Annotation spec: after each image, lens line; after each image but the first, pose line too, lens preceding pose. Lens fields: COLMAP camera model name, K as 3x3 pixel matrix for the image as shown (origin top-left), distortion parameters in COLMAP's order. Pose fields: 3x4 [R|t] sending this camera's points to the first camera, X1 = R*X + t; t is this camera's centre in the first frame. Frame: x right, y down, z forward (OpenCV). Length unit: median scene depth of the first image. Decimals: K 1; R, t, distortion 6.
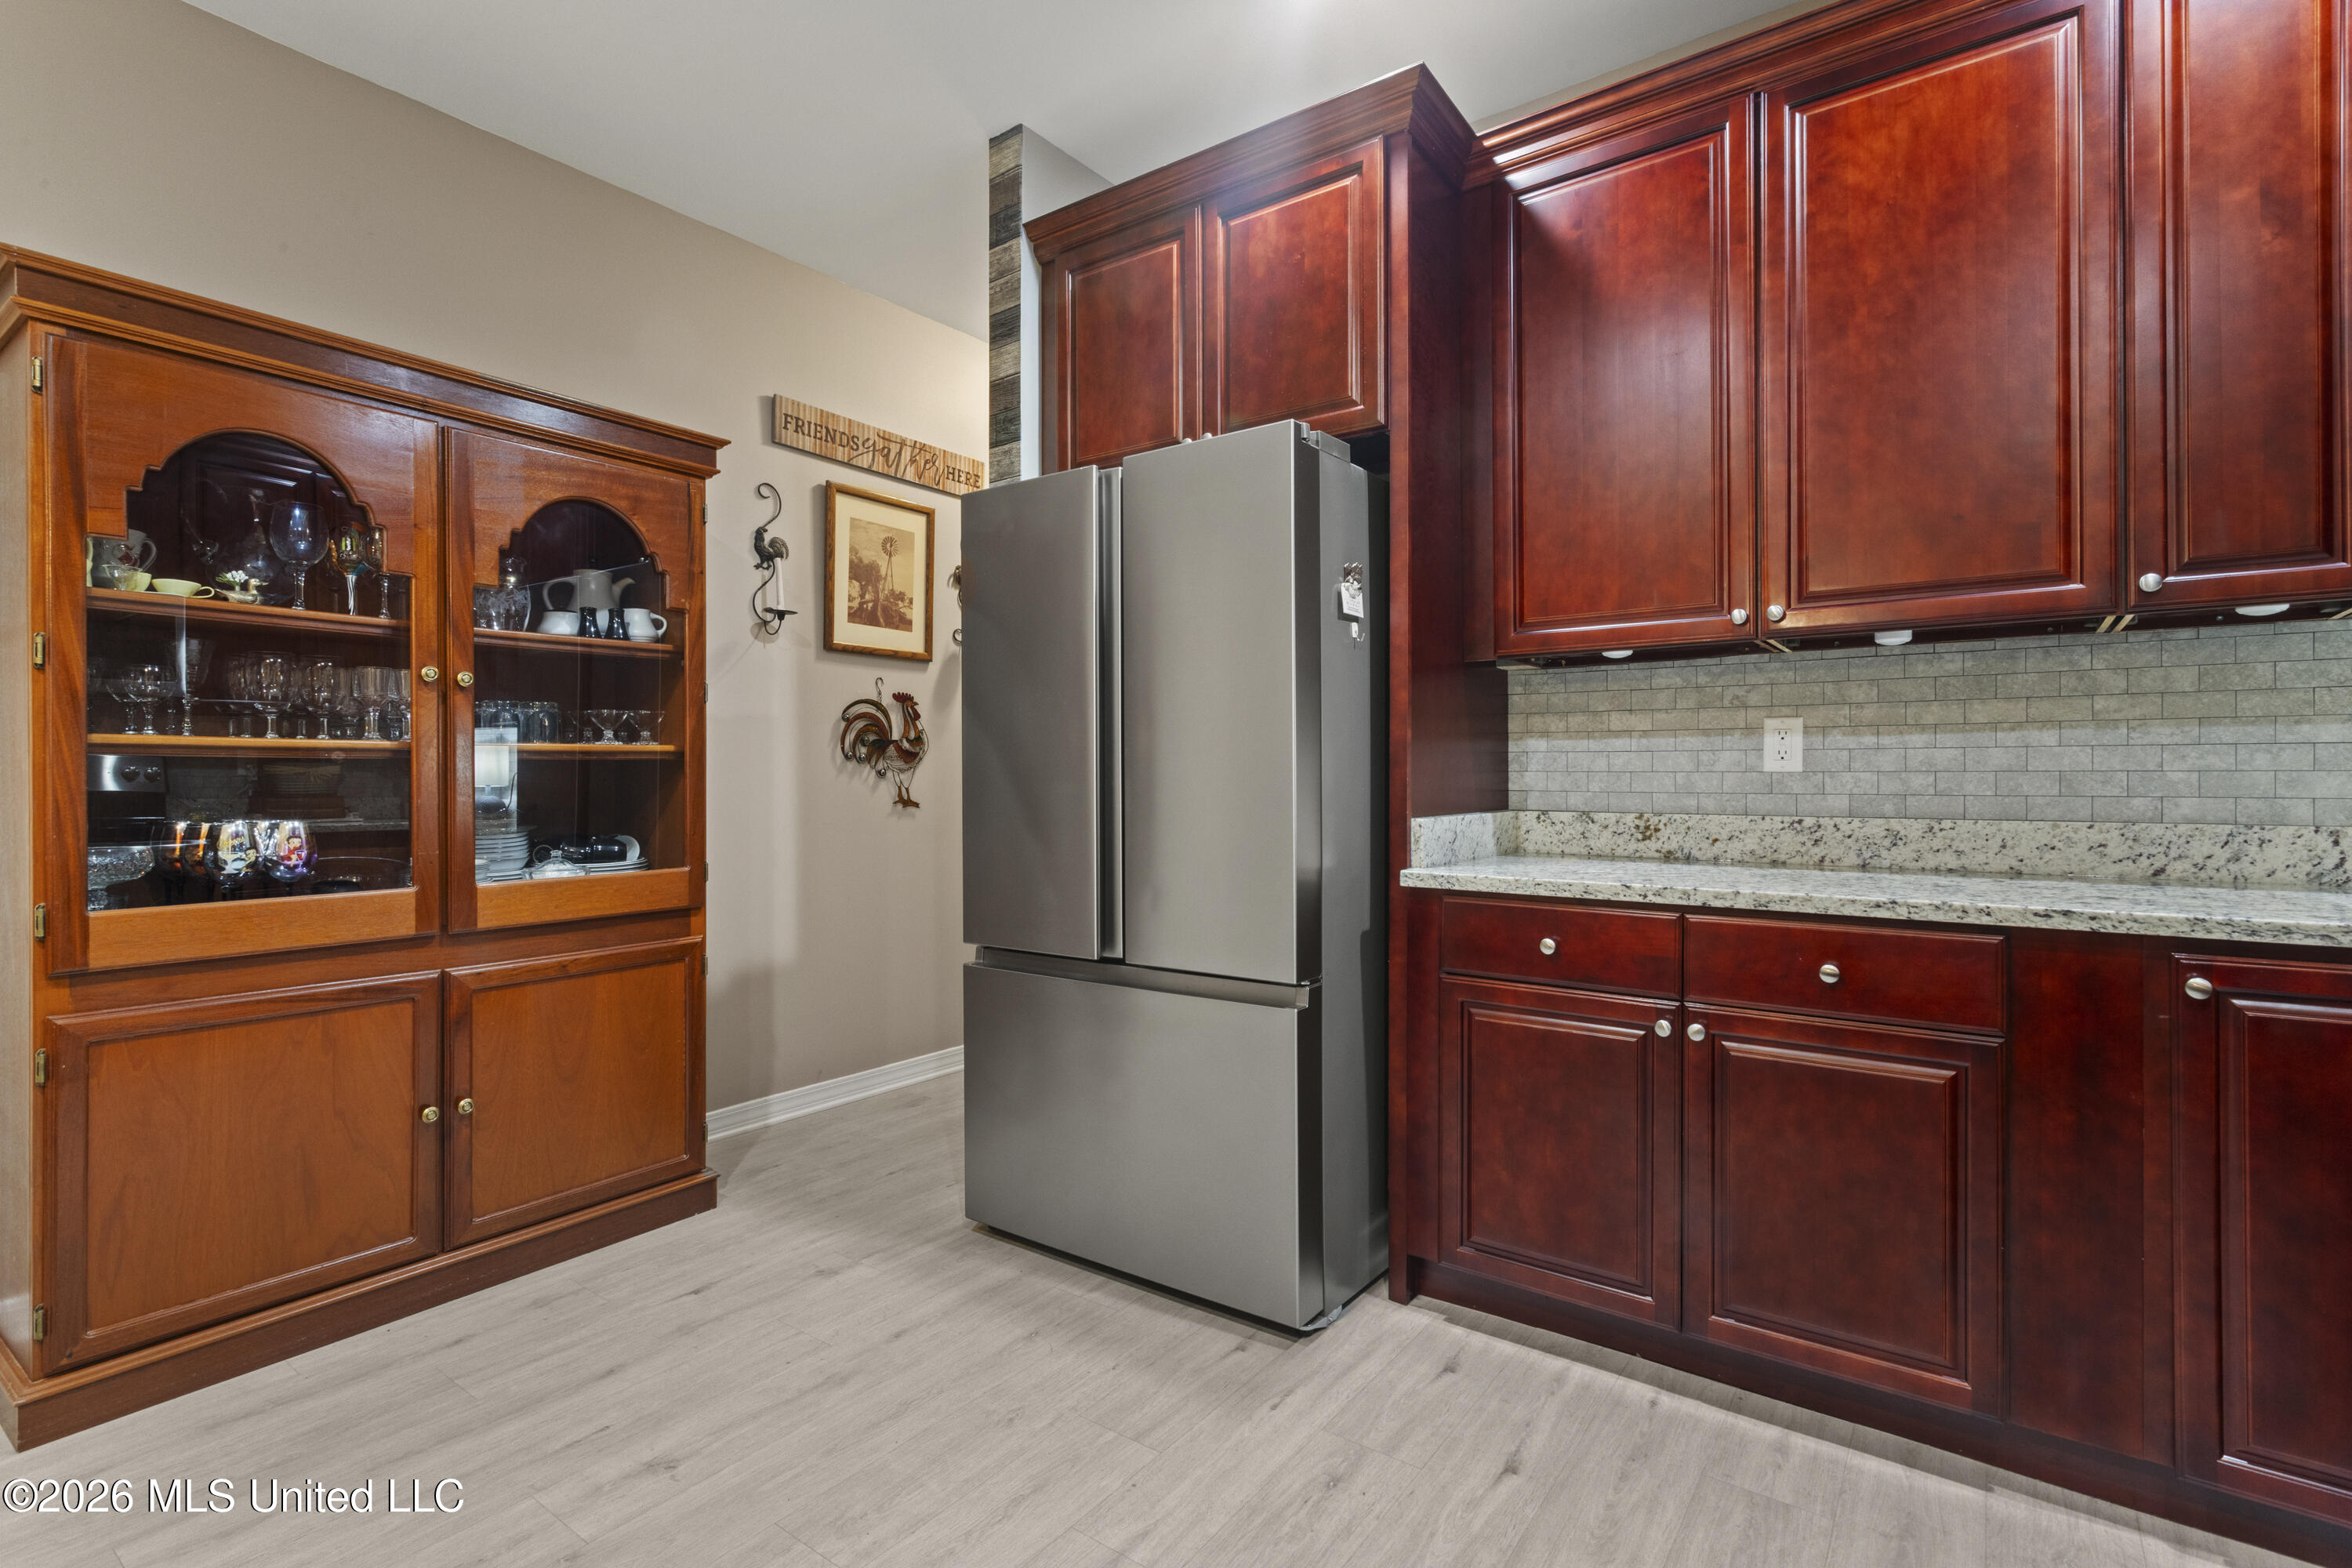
lens RADIAL K [[1116.6, 0, 1181.9], [0, 1116.6, 775.0], [0, 0, 1]] dist [-0.001934, 0.003905]
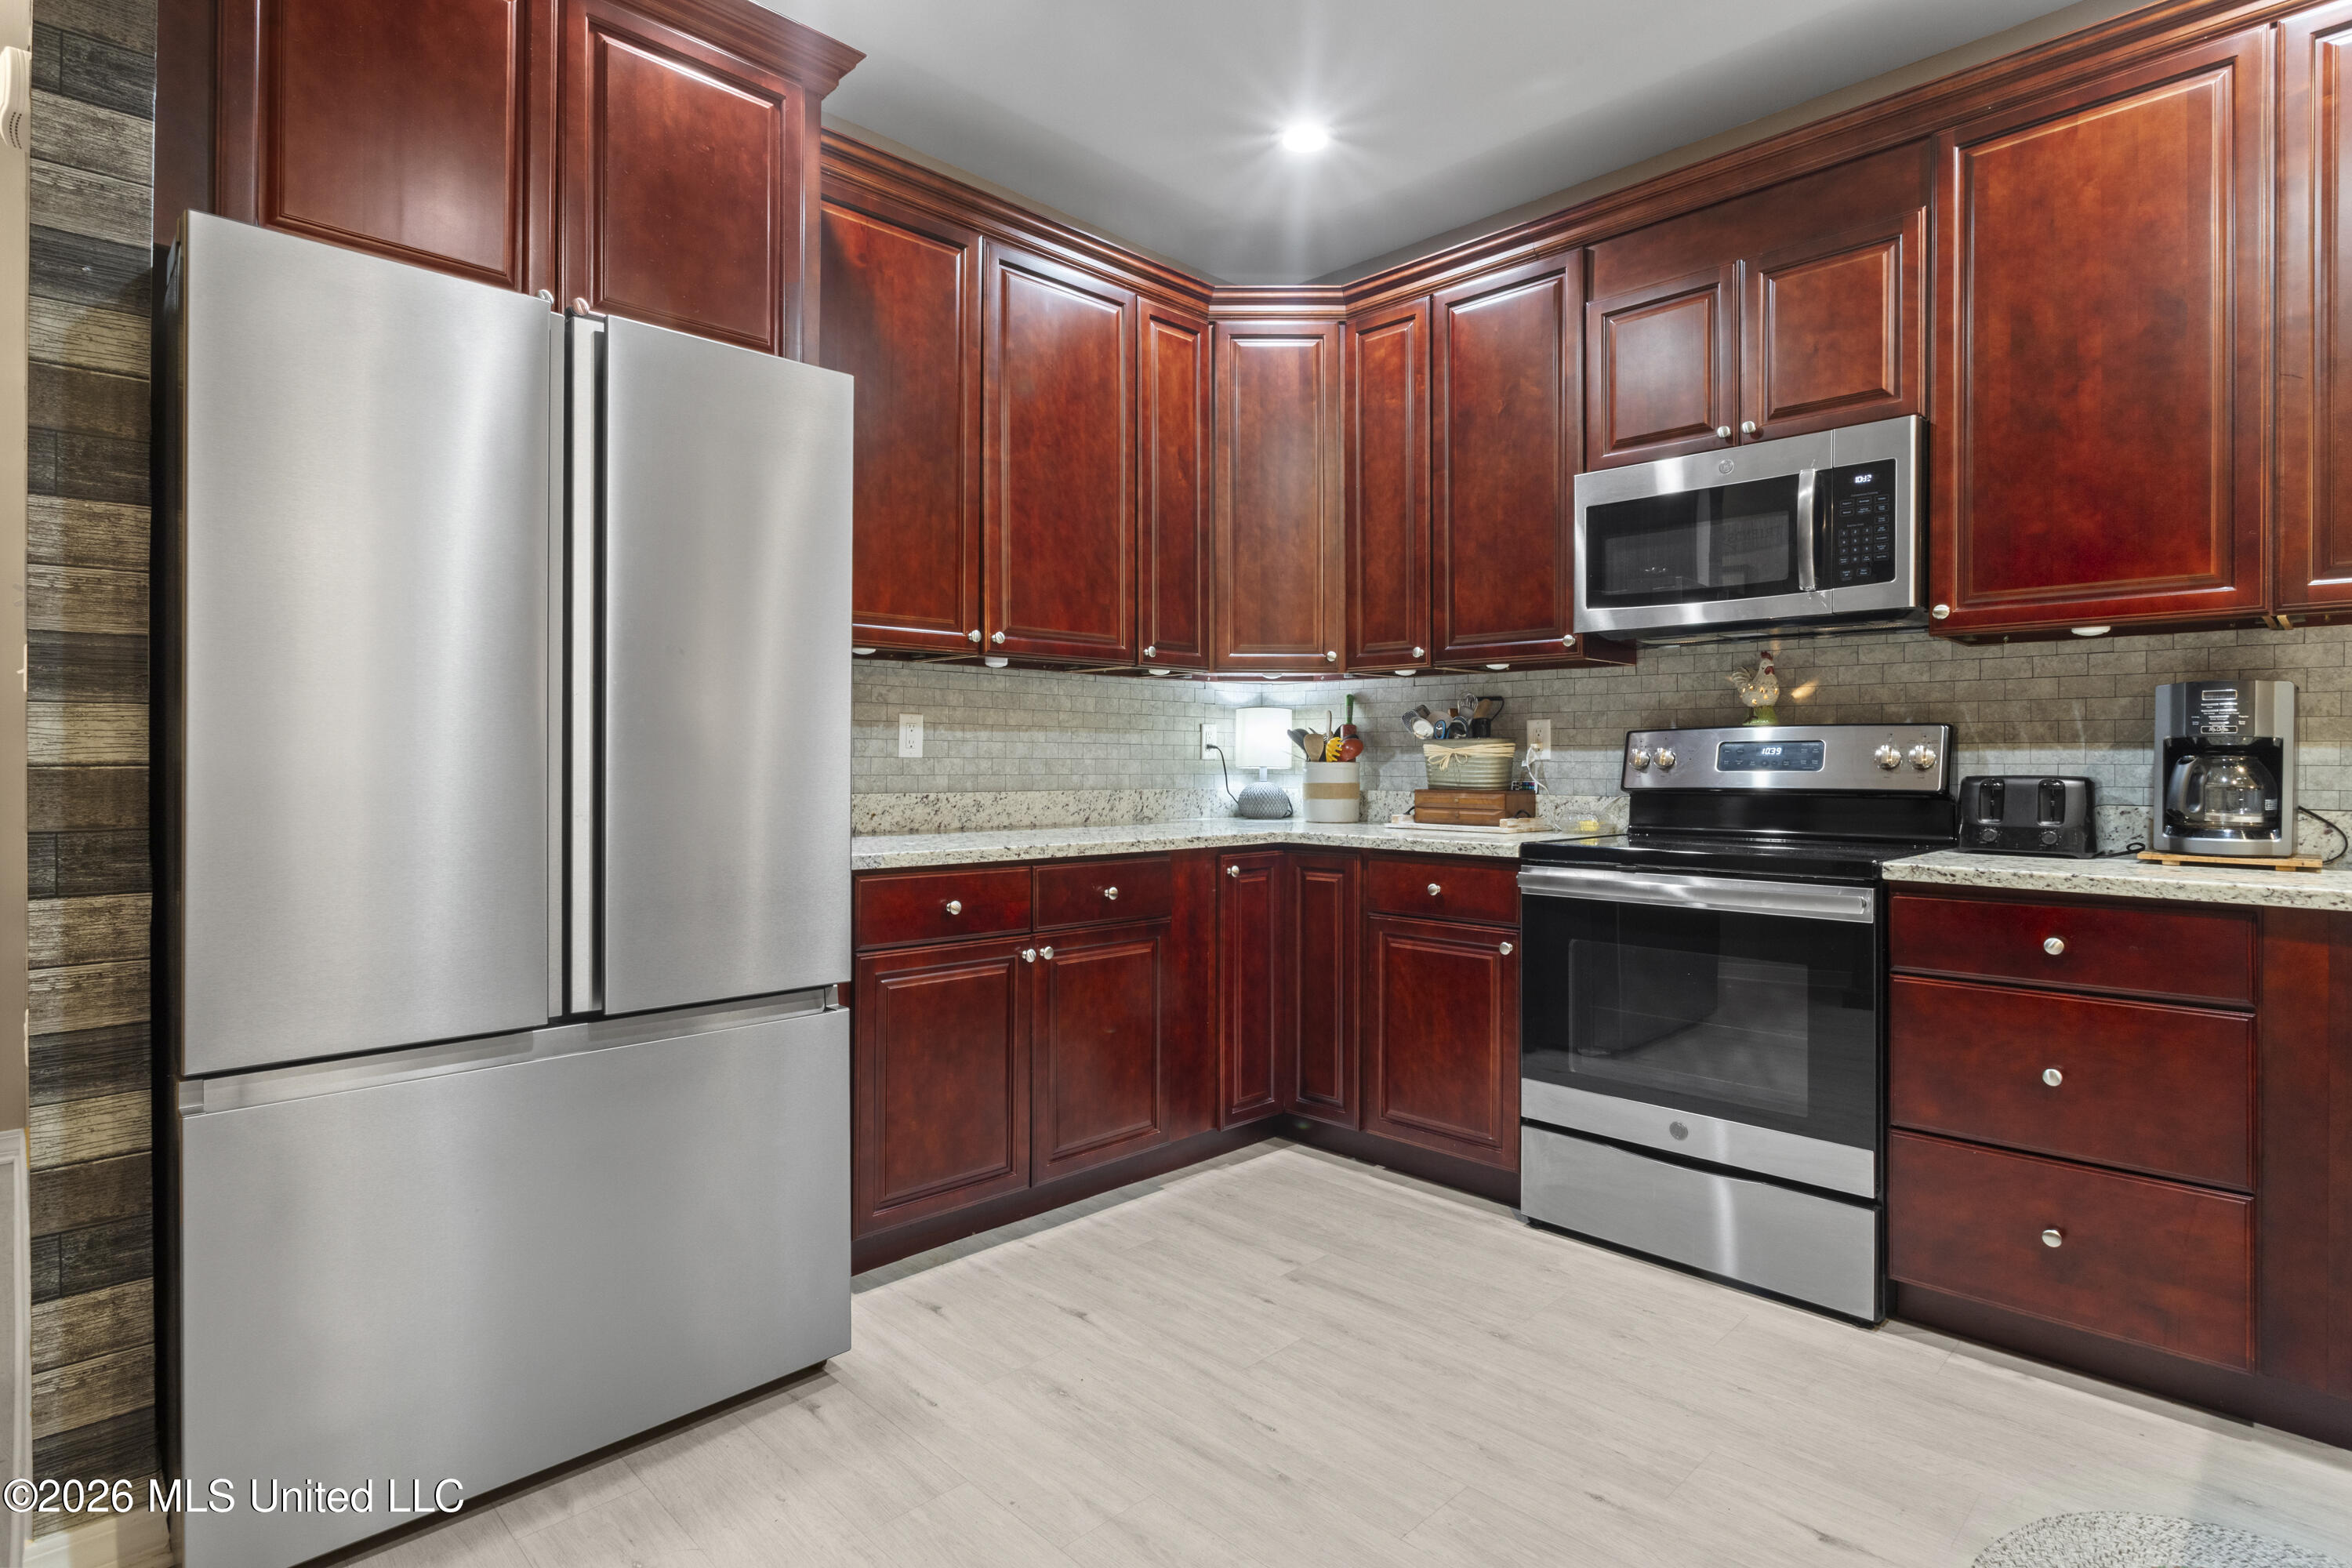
lens RADIAL K [[1179.3, 0, 1157.9], [0, 1179.3, 766.9], [0, 0, 1]] dist [-0.006142, 0.006557]
pose [[0.163351, 0.000309, 0.986568, -0.792217], [-0.002618, 0.999997, 0.000121, 0.007328], [-0.986565, -0.002603, 0.163351, 0.561463]]
